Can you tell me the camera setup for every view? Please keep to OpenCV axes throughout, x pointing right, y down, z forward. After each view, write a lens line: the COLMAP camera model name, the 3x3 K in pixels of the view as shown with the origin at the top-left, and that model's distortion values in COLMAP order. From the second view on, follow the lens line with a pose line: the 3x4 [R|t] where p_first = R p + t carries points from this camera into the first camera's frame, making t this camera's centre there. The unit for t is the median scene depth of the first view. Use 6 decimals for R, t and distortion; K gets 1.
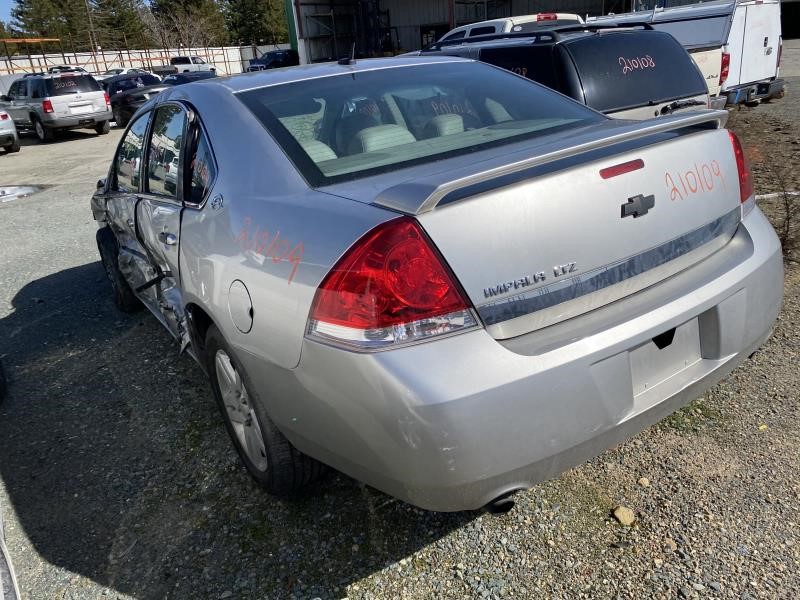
lens RADIAL K [[622.2, 0, 403.8], [0, 622.2, 306.1], [0, 0, 1]] dist [0.011074, -0.013000]
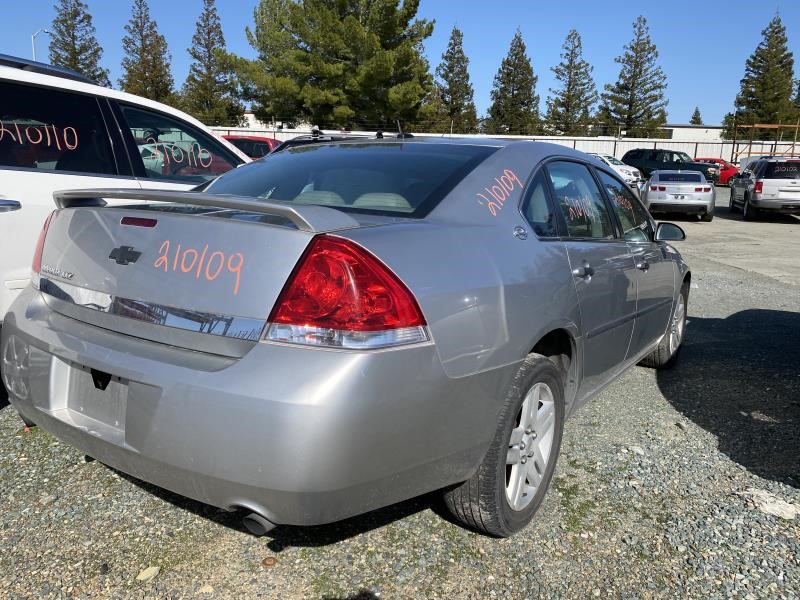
lens RADIAL K [[622.2, 0, 398.1], [0, 622.2, 294.3], [0, 0, 1]] dist [0.011074, -0.013000]
pose [[0.362373, 0.284022, -0.887703, 0.097601], [-0.405655, 0.905557, 0.124140, -0.027194], [0.839124, 0.315116, 0.443365, 0.059289]]
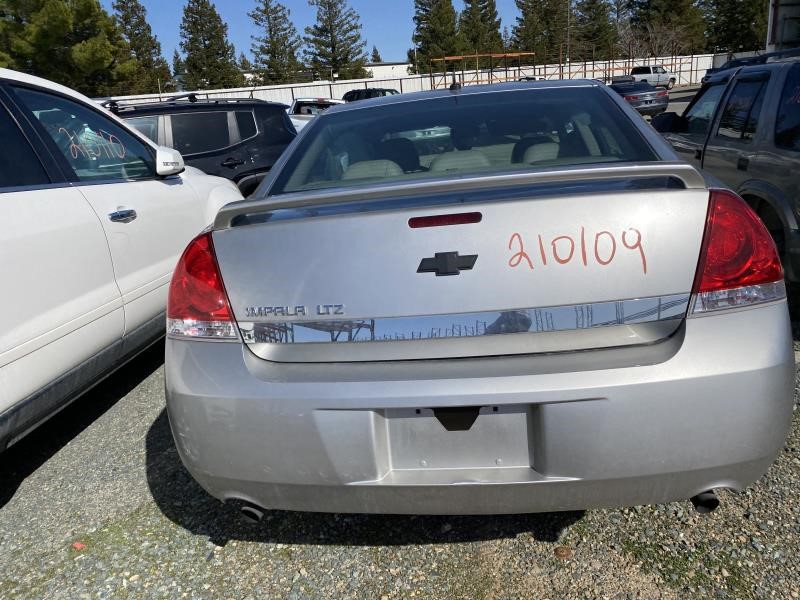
lens RADIAL K [[622.2, 0, 404.8], [0, 622.2, 302.8], [0, 0, 1]] dist [0.011074, -0.013000]
pose [[0.758901, 0.216066, -0.614316, 0.055889], [-0.225824, 0.972133, 0.062942, -0.009392], [0.610796, 0.090961, 0.786546, 0.017143]]
